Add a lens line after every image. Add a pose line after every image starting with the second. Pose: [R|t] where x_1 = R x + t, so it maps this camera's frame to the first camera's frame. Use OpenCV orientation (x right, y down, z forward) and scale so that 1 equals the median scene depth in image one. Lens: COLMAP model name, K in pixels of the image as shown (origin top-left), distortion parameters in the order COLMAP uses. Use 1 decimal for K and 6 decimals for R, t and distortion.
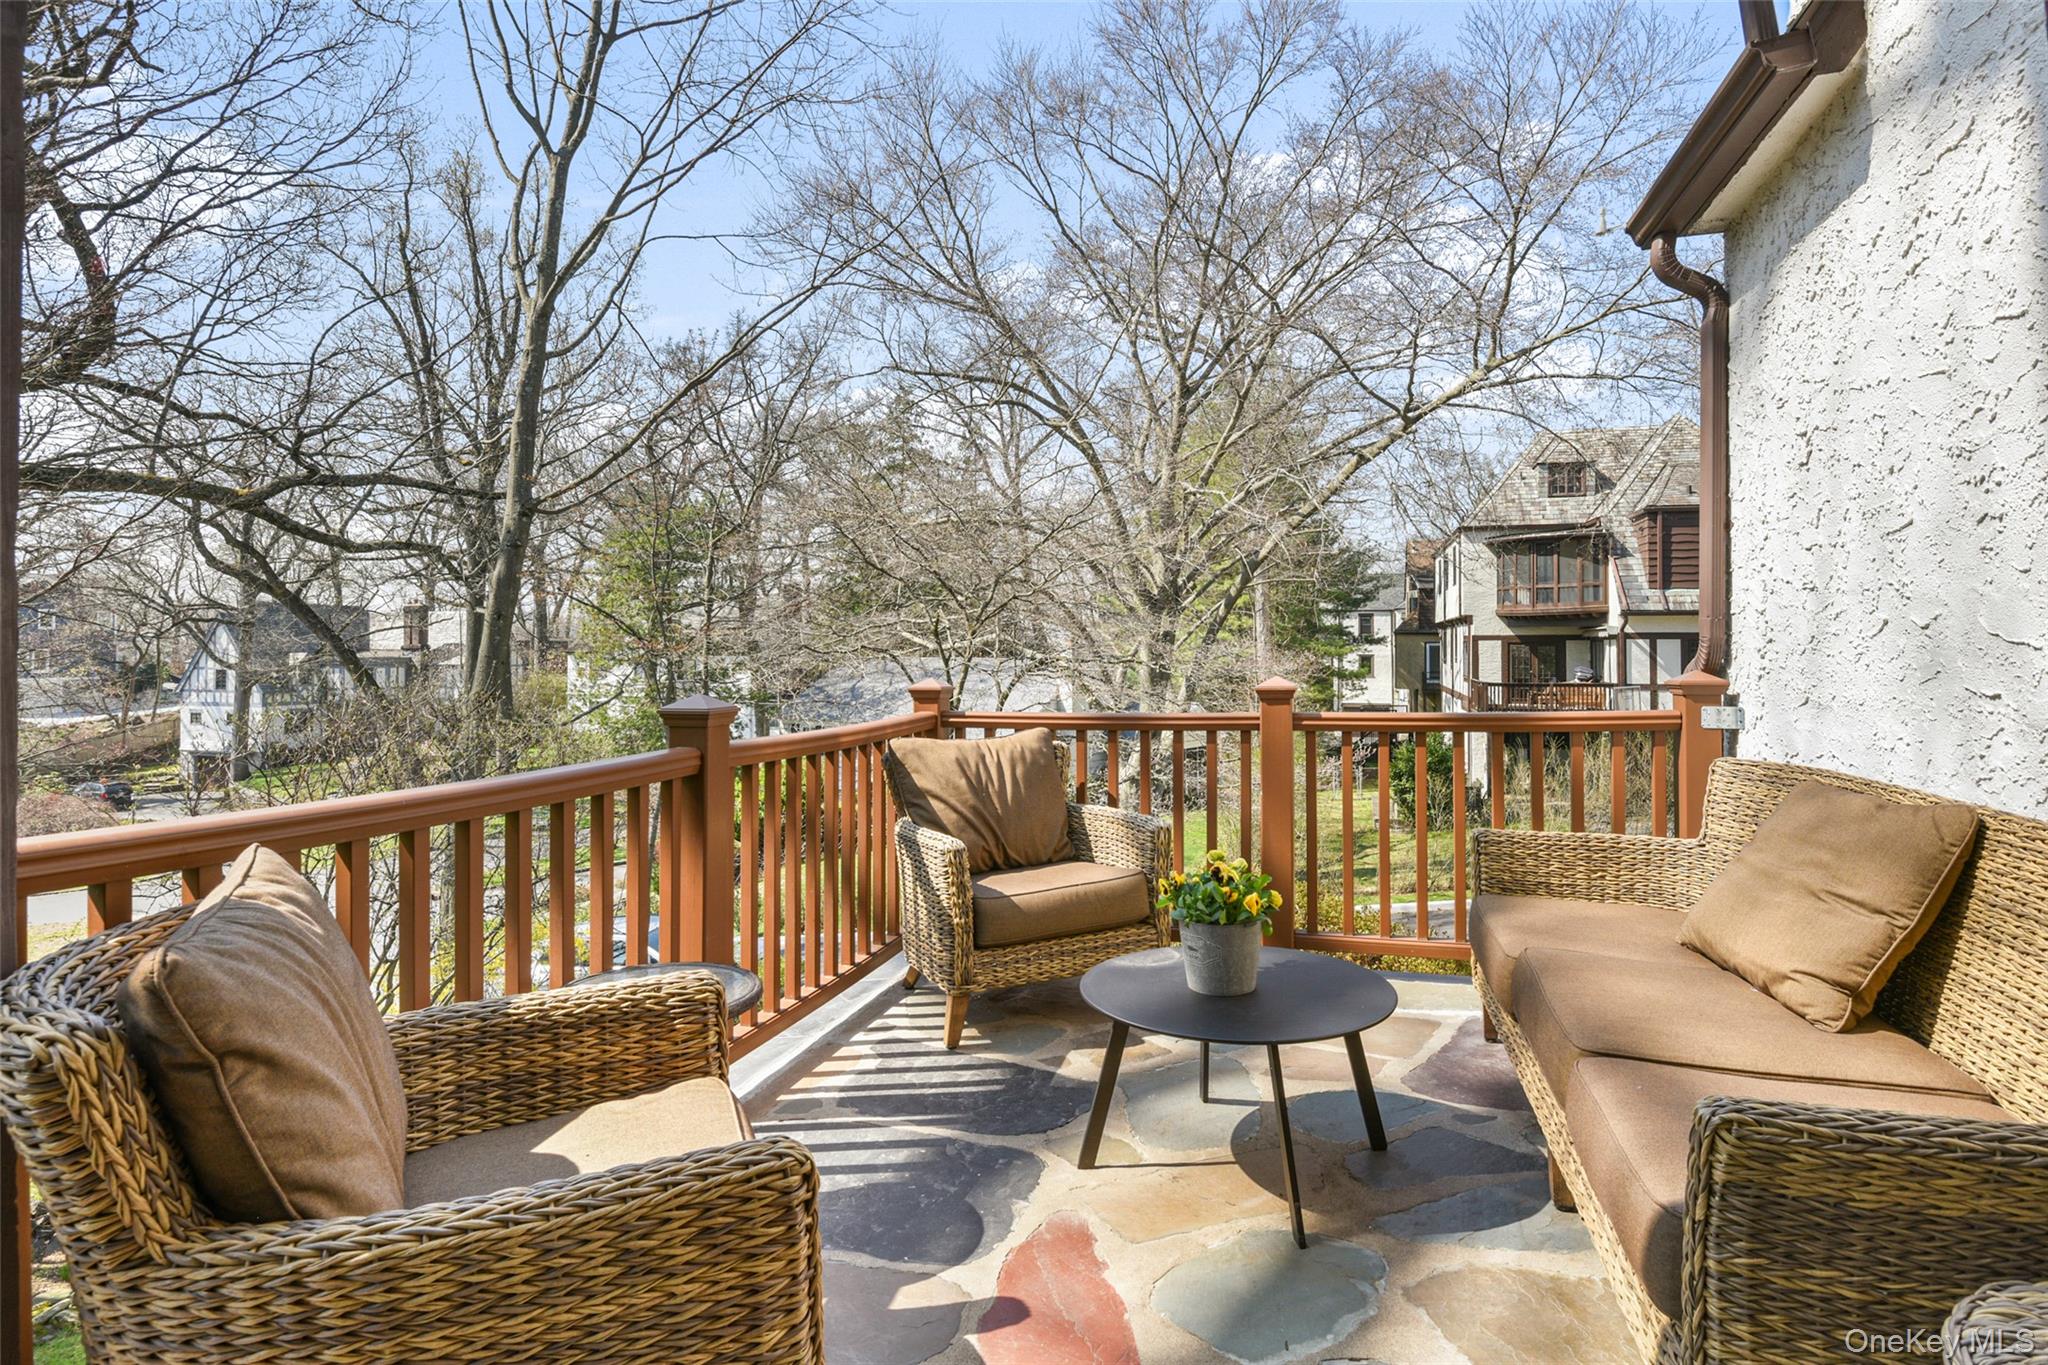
lens RADIAL K [[1055.4, 0, 1023.1], [0, 1055.4, 667.8], [0, 0, 1]] dist [-0.000660, -0.018307]
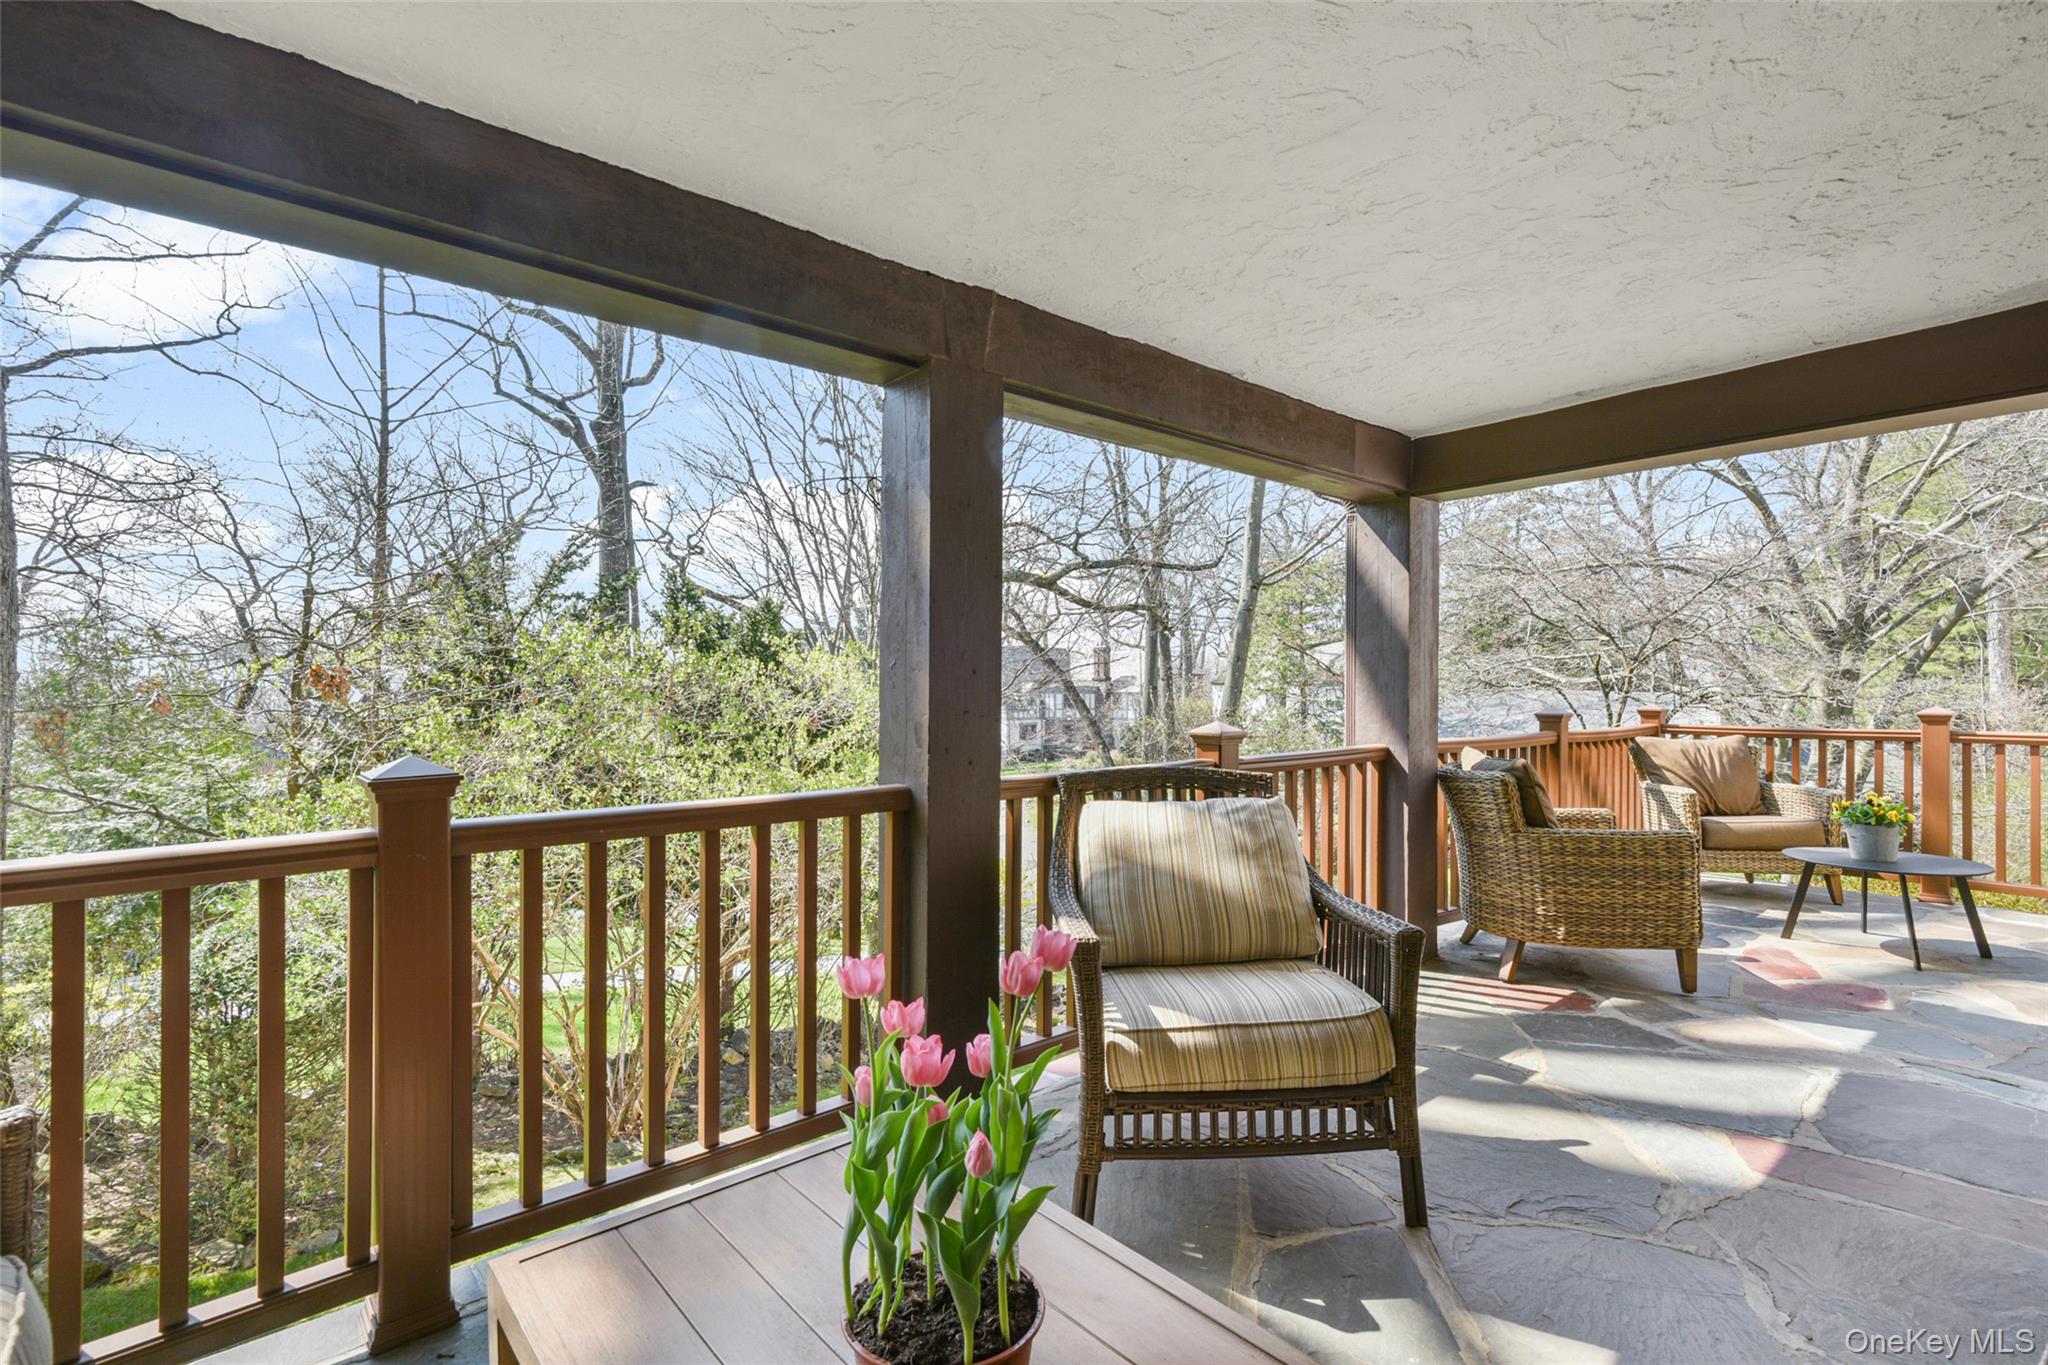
lens RADIAL K [[963.0, 0, 1020.3], [0, 963.0, 691.3], [0, 0, 1]] dist [0.012727, -0.000143]
pose [[0.840525, 0.010070, -0.541679, -0.027839], [-0.013749, 0.999902, -0.002747, 0.002222], [0.541598, 0.009756, 0.840581, -0.227835]]
